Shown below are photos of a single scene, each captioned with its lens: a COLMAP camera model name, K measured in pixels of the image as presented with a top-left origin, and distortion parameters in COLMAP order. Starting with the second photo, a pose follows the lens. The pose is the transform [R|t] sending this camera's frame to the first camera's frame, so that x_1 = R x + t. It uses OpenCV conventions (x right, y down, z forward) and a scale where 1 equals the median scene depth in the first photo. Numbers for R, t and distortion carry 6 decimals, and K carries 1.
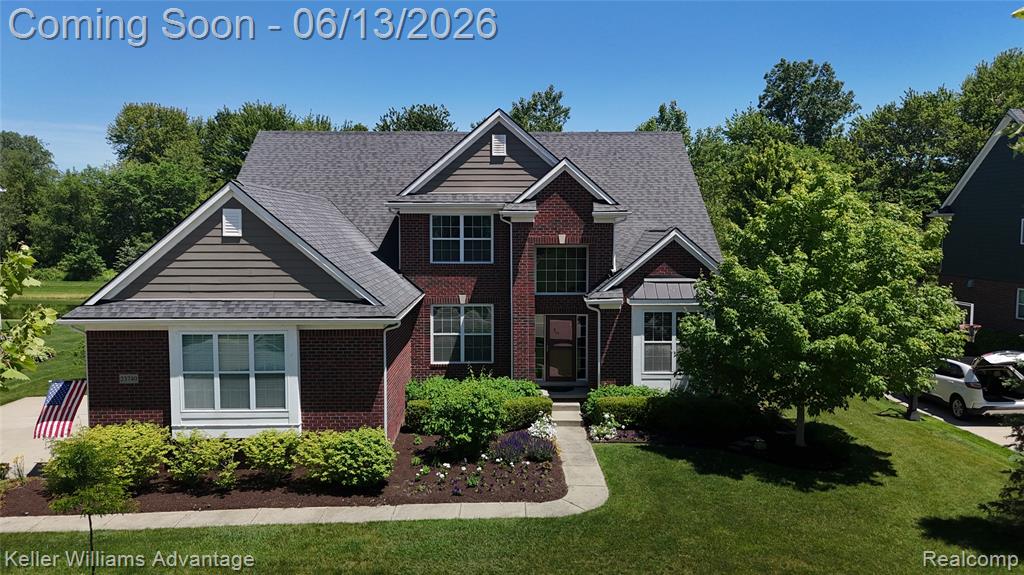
lens RADIAL K [[759.2, 0, 515.0], [0, 759.2, 288.6], [0, 0, 1]] dist [0.045392, -0.034188]
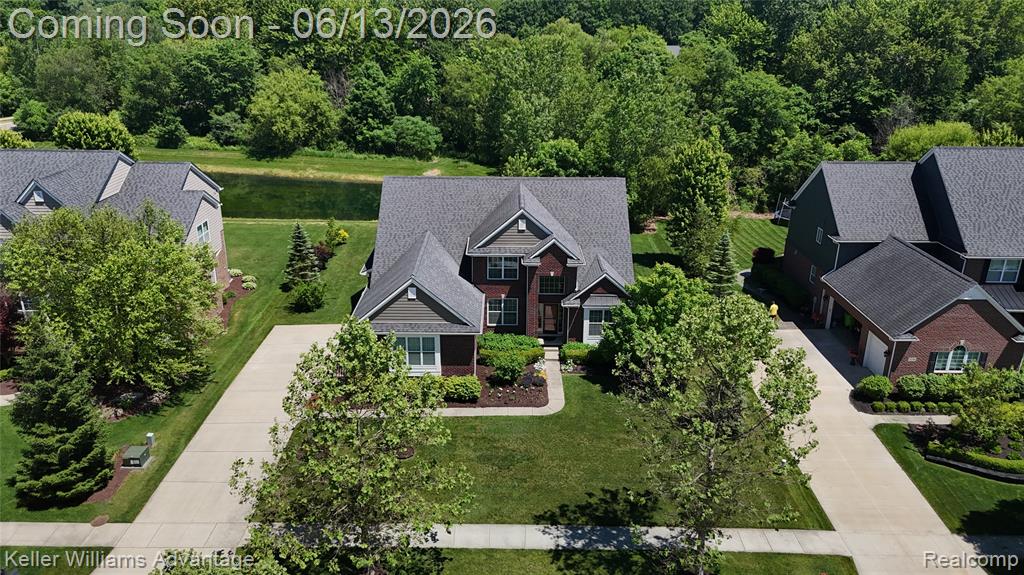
lens RADIAL K [[759.2, 0, 510.6], [0, 759.2, 287.0], [0, 0, 1]] dist [0.045392, -0.034188]
pose [[0.999818, 0.015420, -0.011264, -0.027890], [-0.011779, 0.962281, 0.271804, -0.603407], [0.015030, -0.271621, 0.962287, -1.025653]]
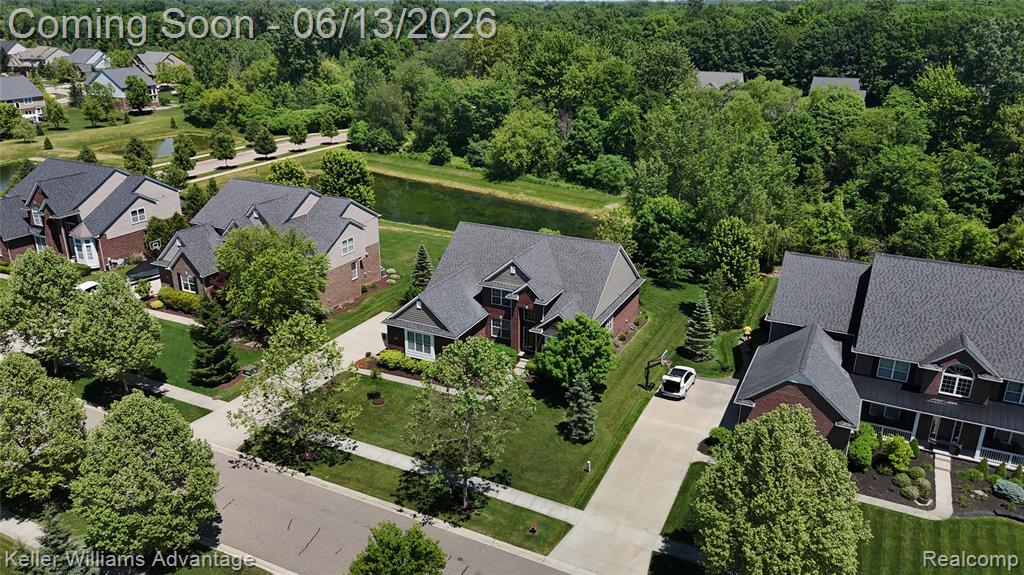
lens RADIAL K [[759.2, 0, 508.1], [0, 759.2, 288.7], [0, 0, 1]] dist [0.045392, -0.034188]
pose [[0.888021, 0.167200, -0.428325, 1.257751], [-0.043194, 0.957757, 0.284316, -0.977259], [0.457769, -0.233978, 0.857731, -1.546287]]
